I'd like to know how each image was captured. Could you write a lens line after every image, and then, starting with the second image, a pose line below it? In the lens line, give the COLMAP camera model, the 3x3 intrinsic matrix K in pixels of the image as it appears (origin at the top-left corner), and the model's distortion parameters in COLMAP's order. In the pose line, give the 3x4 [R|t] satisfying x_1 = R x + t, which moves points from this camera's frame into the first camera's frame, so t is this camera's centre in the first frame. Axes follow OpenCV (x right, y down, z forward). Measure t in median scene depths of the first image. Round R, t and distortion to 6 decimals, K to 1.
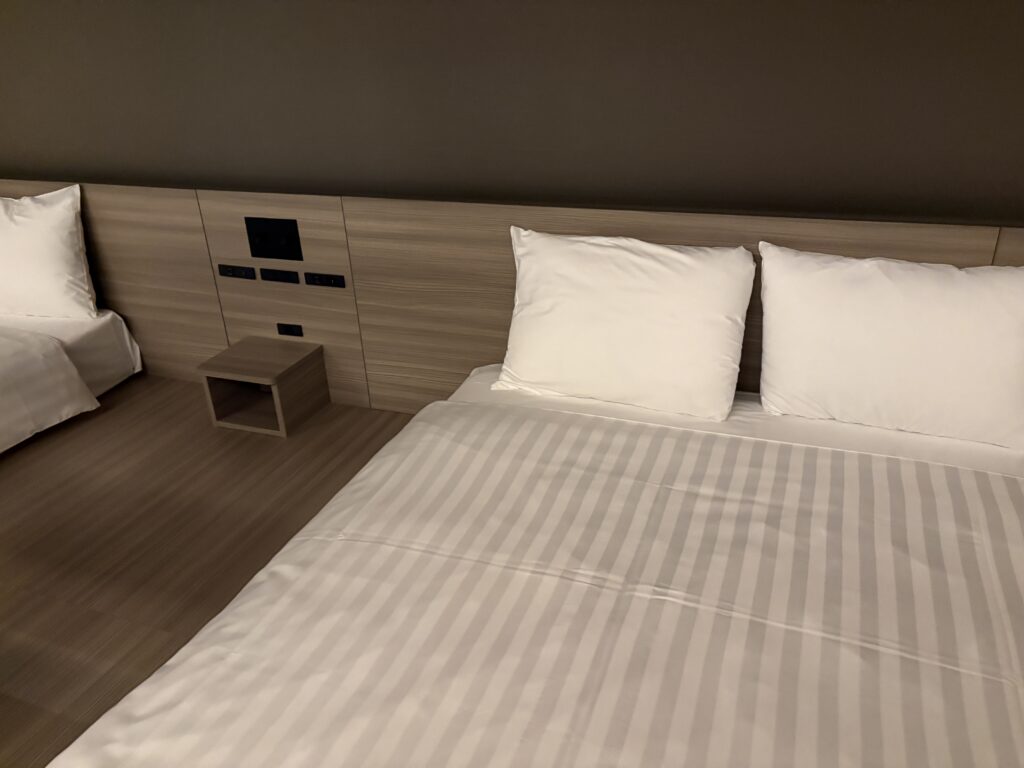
lens RADIAL K [[777.7, 0, 512.9], [0, 777.7, 386.3], [0, 0, 1]] dist [0.030486, -0.020026]
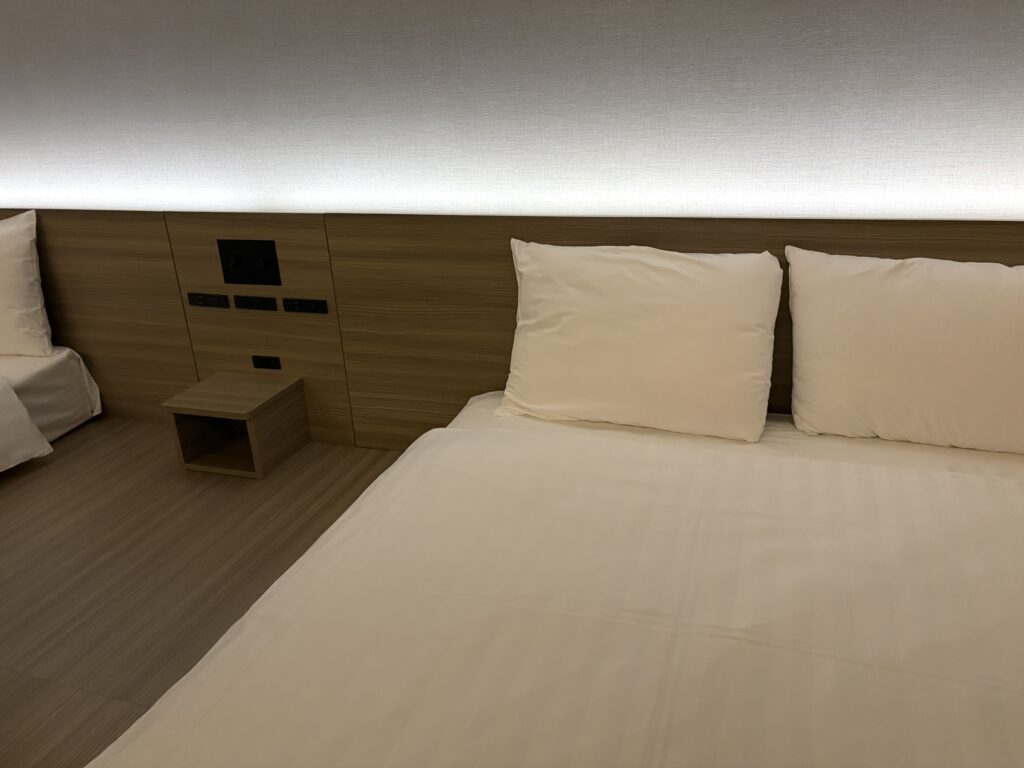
lens RADIAL K [[777.7, 0, 509.8], [0, 777.7, 389.3], [0, 0, 1]] dist [0.030486, -0.020026]
pose [[0.999195, -0.019137, 0.035252, -0.037715], [0.021589, 0.997275, -0.070539, 0.034560], [-0.033806, 0.071243, 0.996886, 0.089458]]
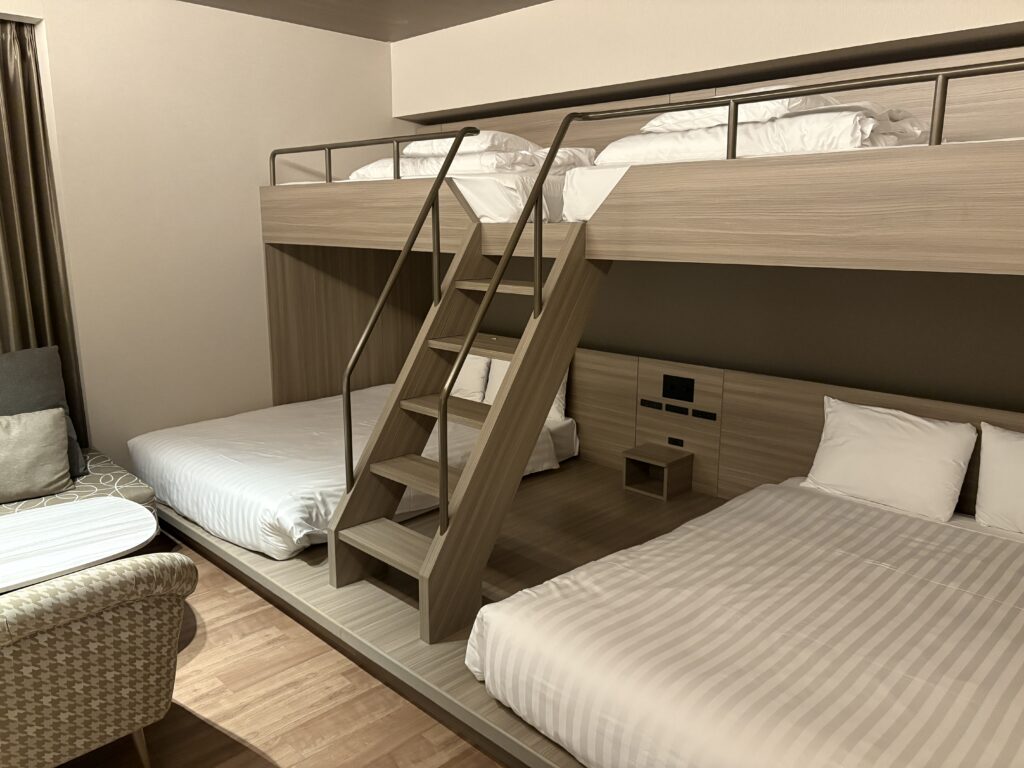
lens RADIAL K [[777.7, 0, 502.9], [0, 777.7, 384.6], [0, 0, 1]] dist [0.030486, -0.020026]
pose [[0.911530, 0.126717, -0.391224, 0.019910], [-0.215102, 0.957738, -0.190967, 0.242171], [0.350491, 0.258225, 0.900264, -0.779205]]
